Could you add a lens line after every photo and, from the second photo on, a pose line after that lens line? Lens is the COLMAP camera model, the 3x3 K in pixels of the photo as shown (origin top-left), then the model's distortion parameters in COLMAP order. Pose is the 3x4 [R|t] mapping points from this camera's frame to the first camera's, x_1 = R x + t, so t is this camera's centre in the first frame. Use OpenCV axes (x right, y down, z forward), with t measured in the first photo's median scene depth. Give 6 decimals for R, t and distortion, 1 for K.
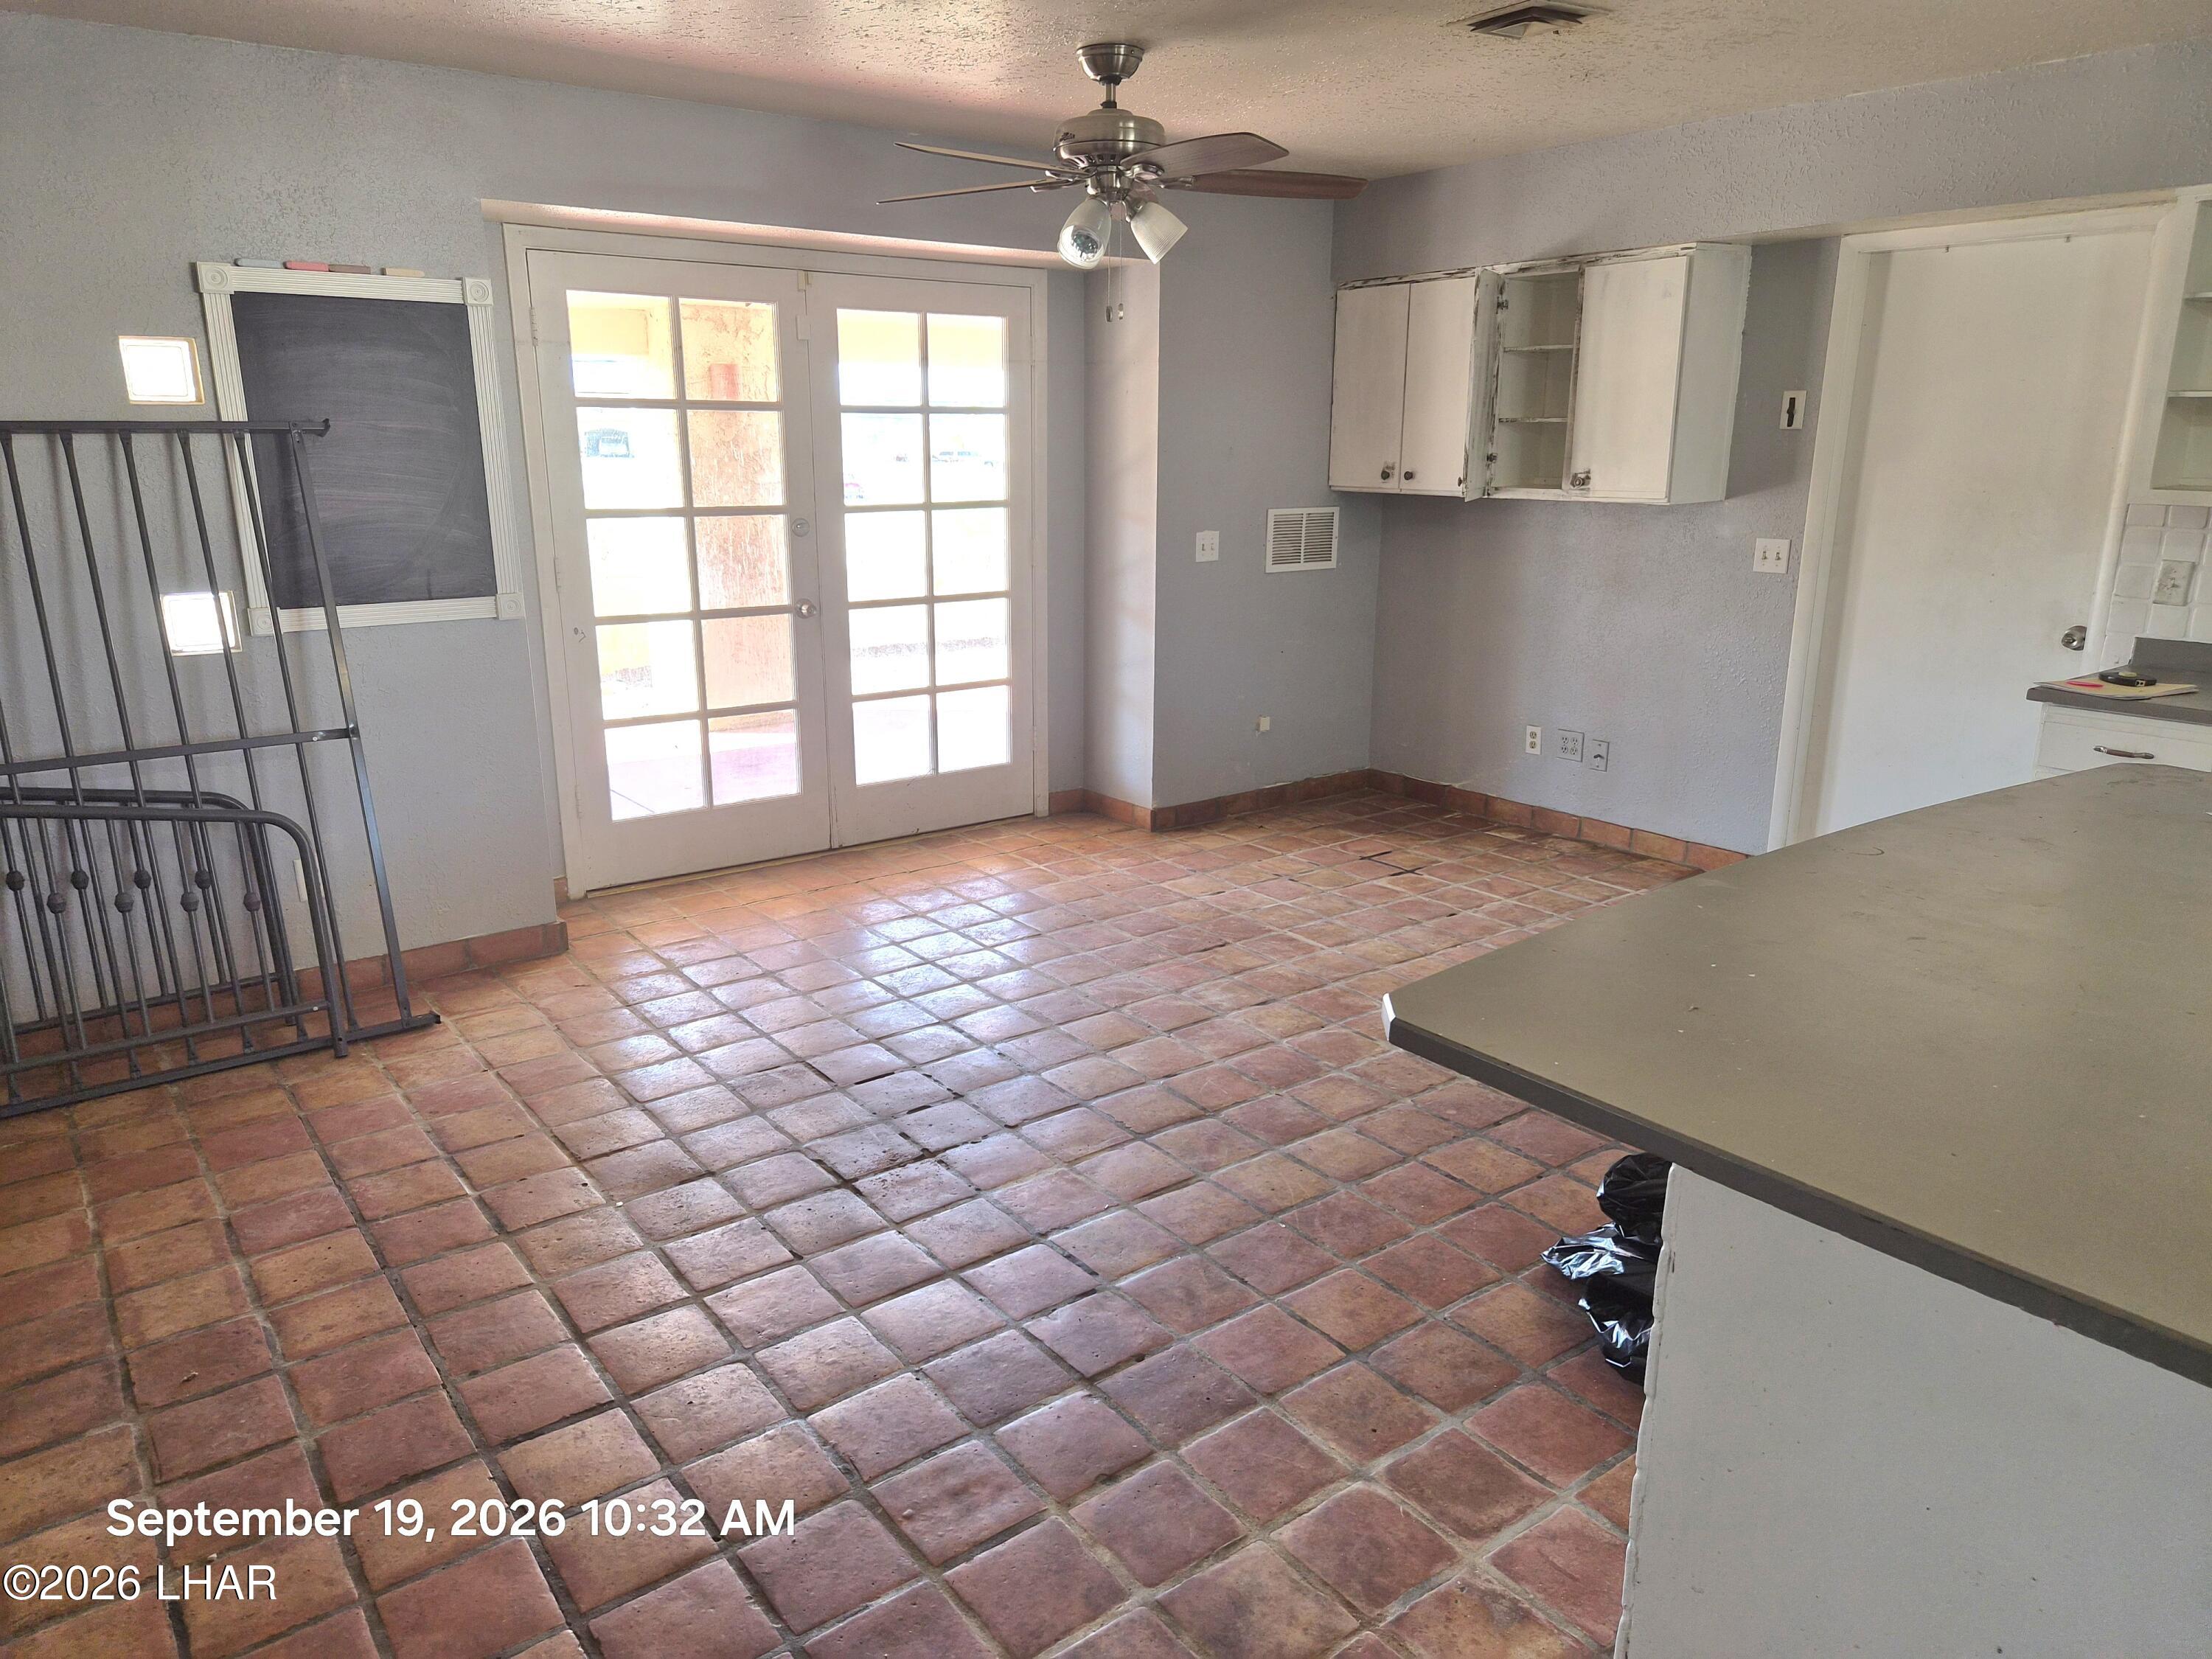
lens RADIAL K [[1484.4, 0, 1100.0], [0, 1484.4, 842.3], [0, 0, 1]] dist [0.011411, 0.002710]
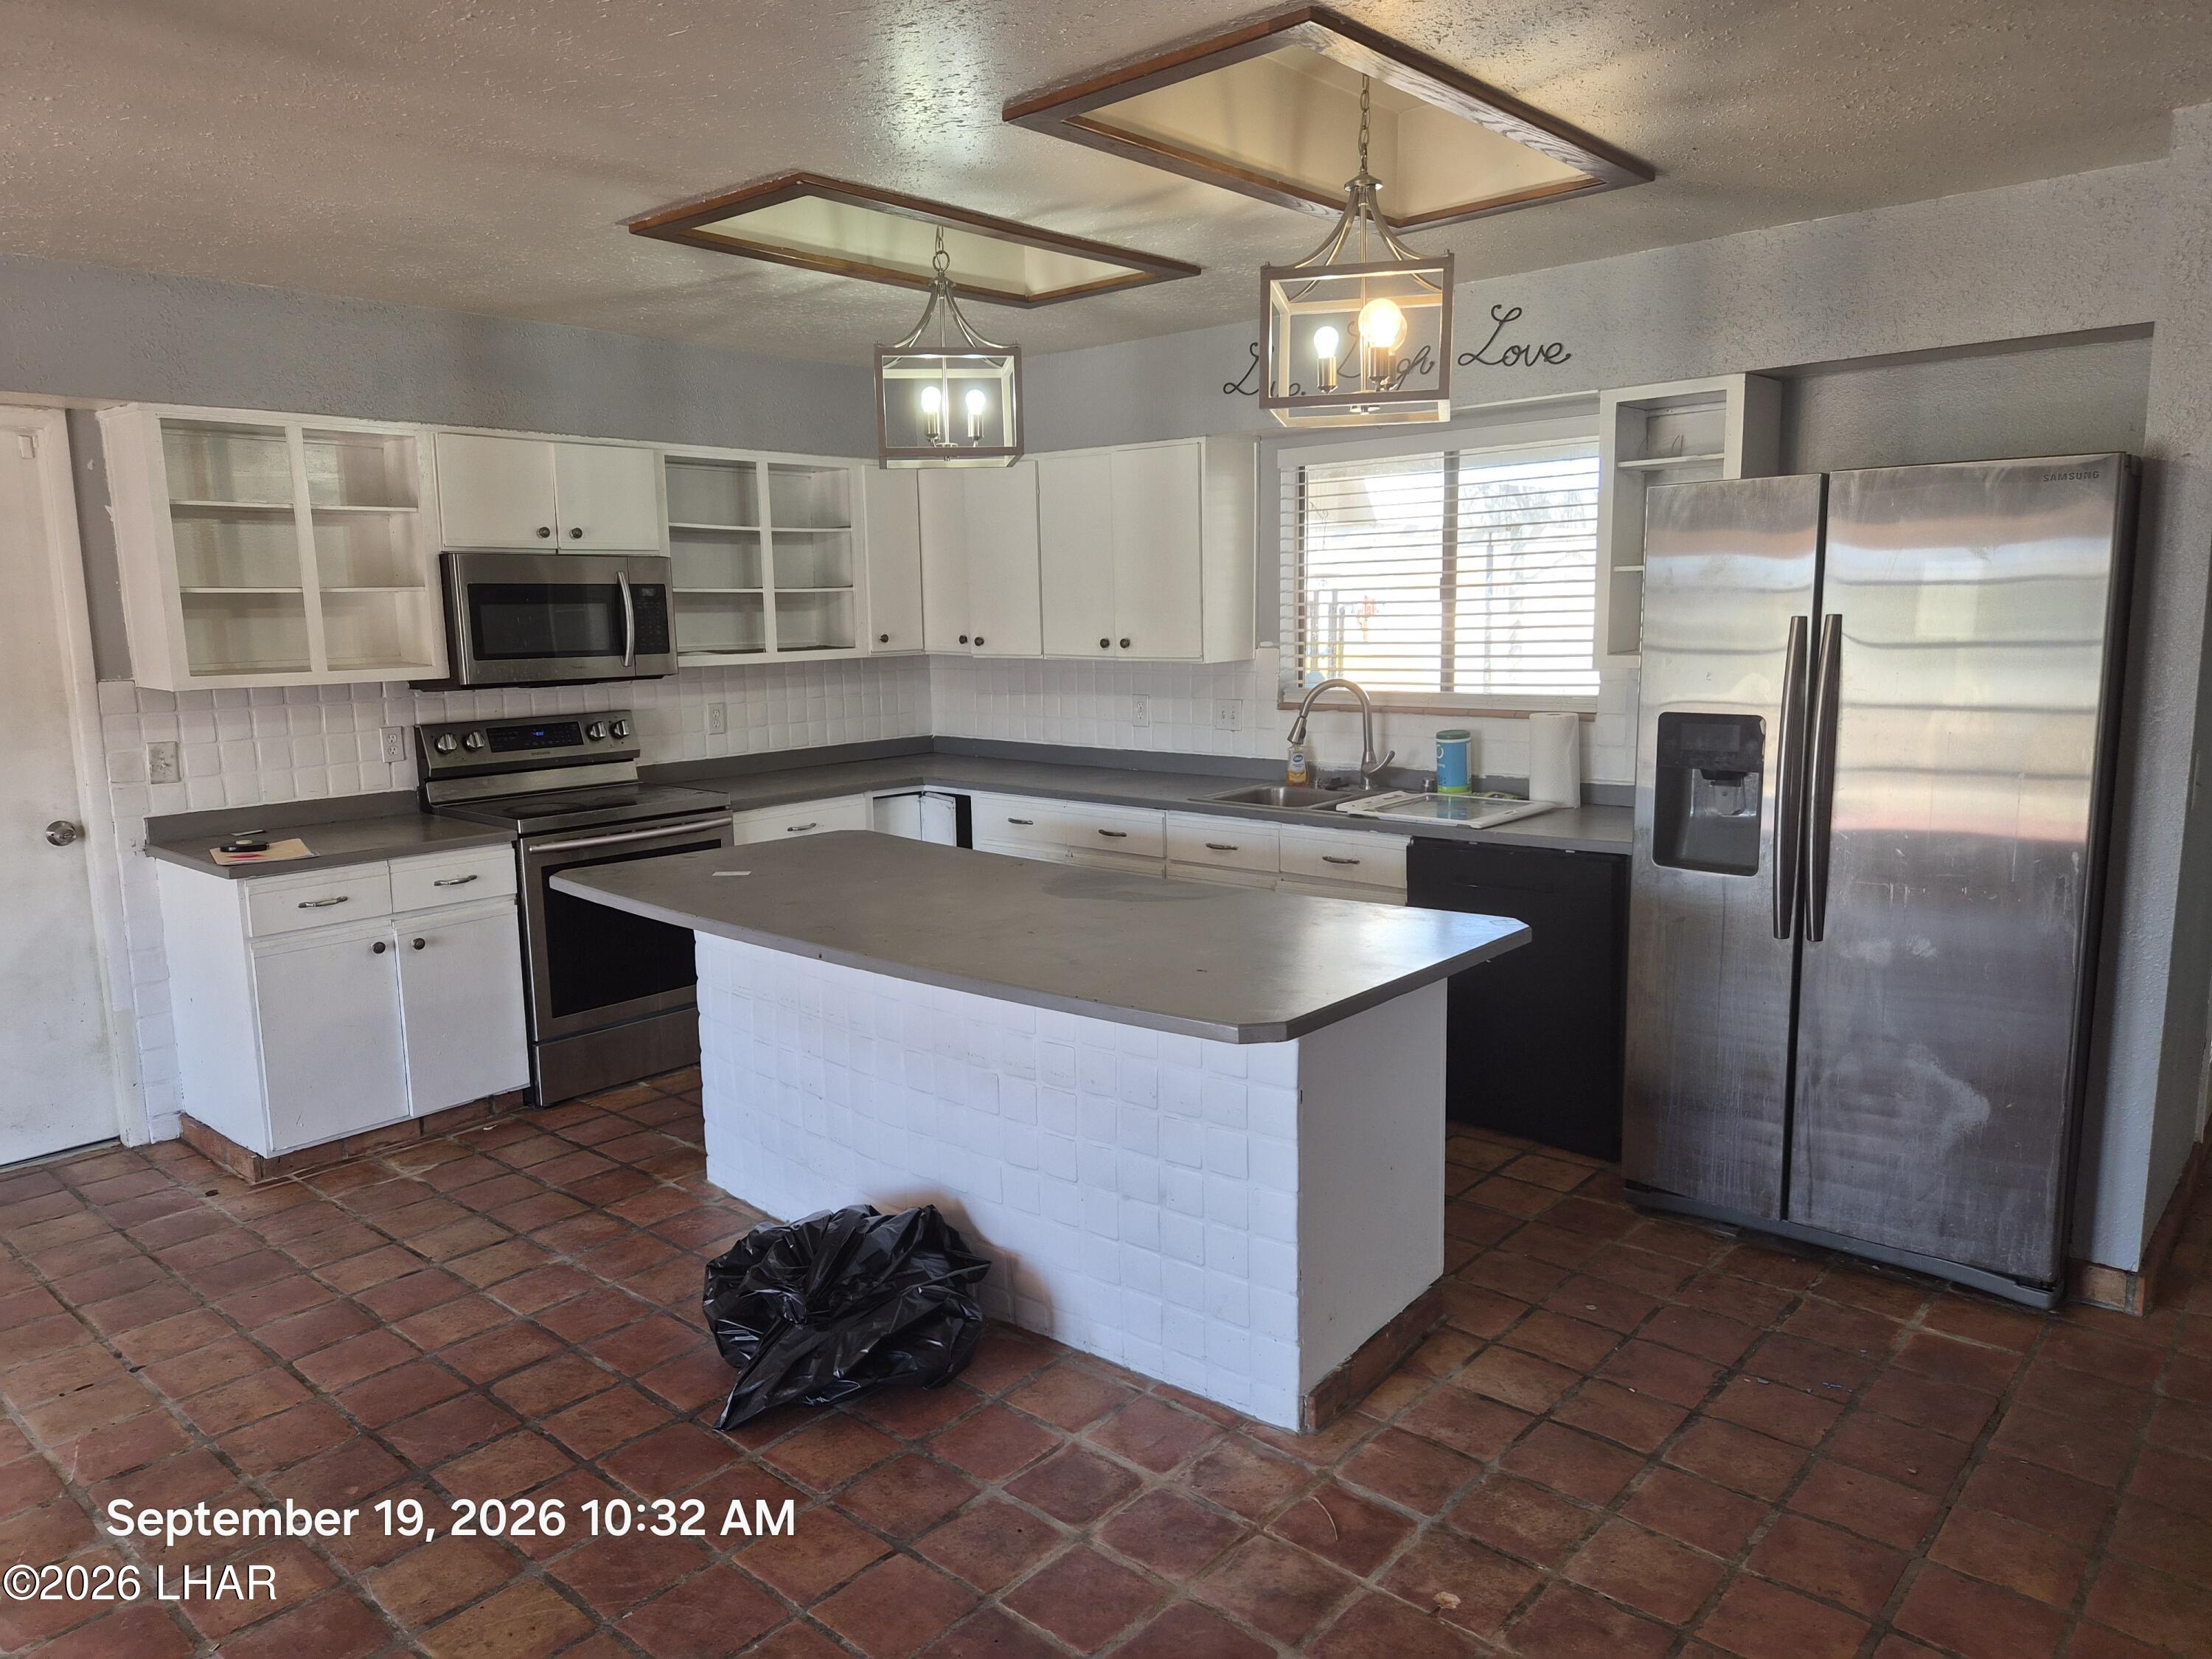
lens RADIAL K [[1484.4, 0, 1097.4], [0, 1484.4, 828.1], [0, 0, 1]] dist [0.011411, 0.002710]
pose [[-0.206496, -0.142161, 0.968065, -0.695740], [0.276409, 0.940613, 0.197090, -0.239066], [-0.938593, 0.308280, -0.154938, 0.854121]]
